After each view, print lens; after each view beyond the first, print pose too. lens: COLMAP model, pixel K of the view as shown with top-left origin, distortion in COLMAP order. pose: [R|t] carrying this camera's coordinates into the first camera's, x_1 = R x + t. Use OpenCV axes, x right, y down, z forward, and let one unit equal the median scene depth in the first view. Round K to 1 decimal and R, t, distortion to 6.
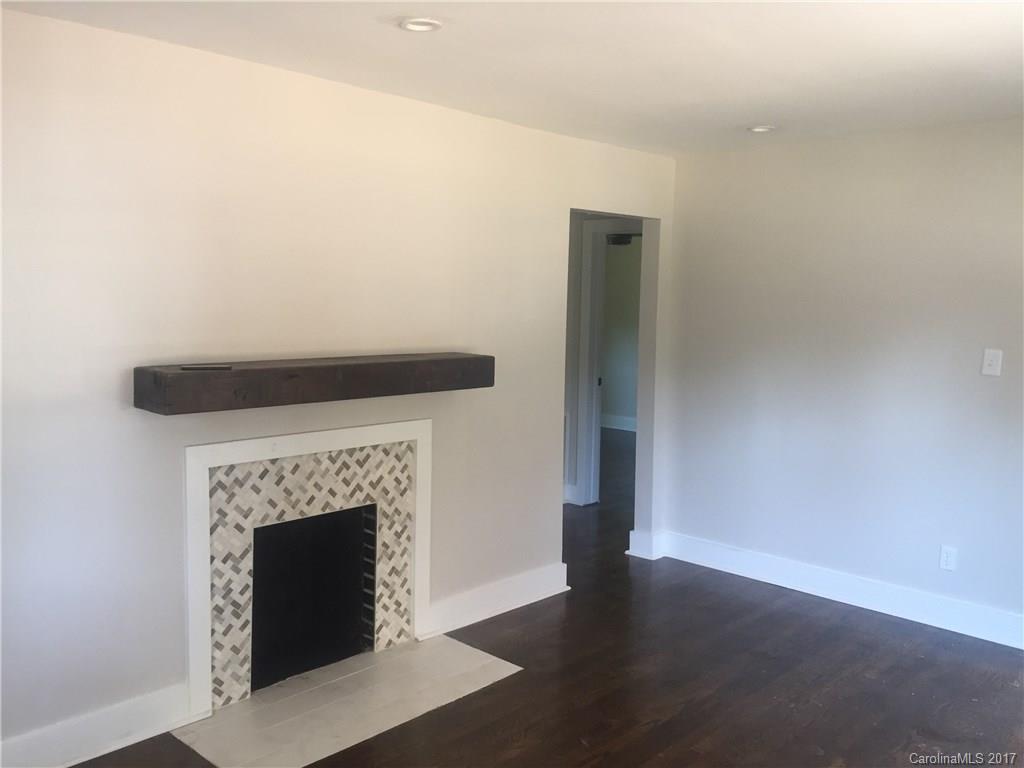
lens RADIAL K [[865.5, 0, 511.5], [0, 865.5, 382.0], [0, 0, 1]] dist [0.063490, -0.083710]
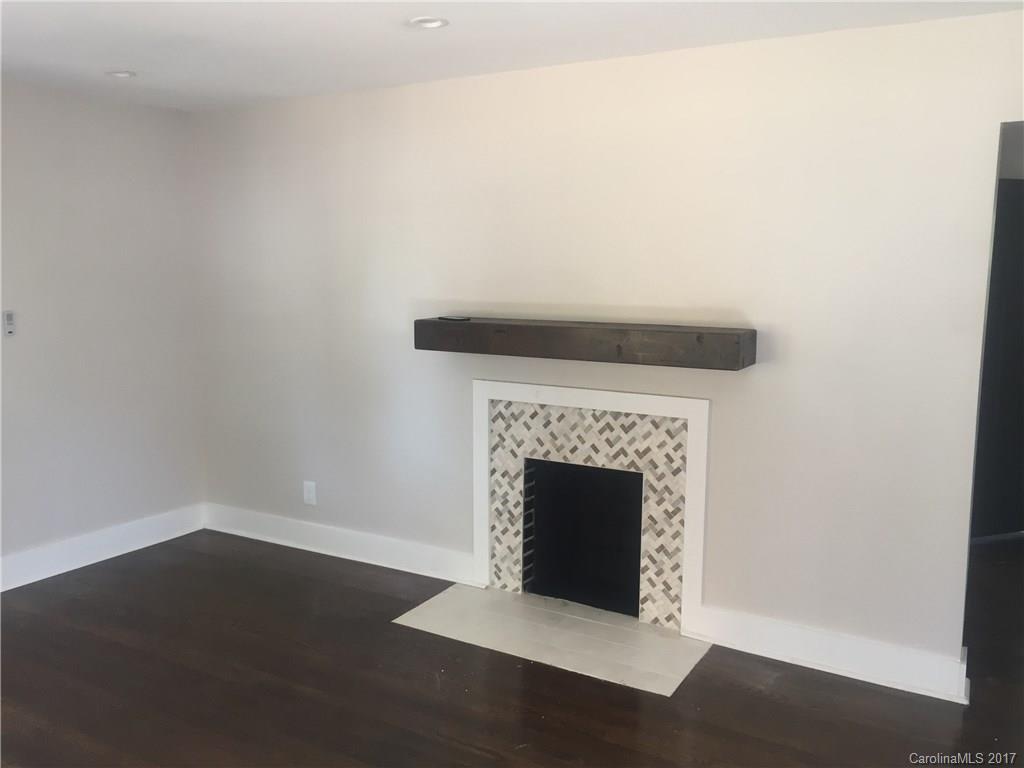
lens RADIAL K [[865.5, 0, 511.3], [0, 865.5, 386.5], [0, 0, 1]] dist [0.063490, -0.083710]
pose [[0.224954, 0.116564, -0.967372, 0.821599], [-0.098055, 0.990487, 0.096548, -0.043189], [0.969423, 0.073137, 0.234243, 0.662932]]
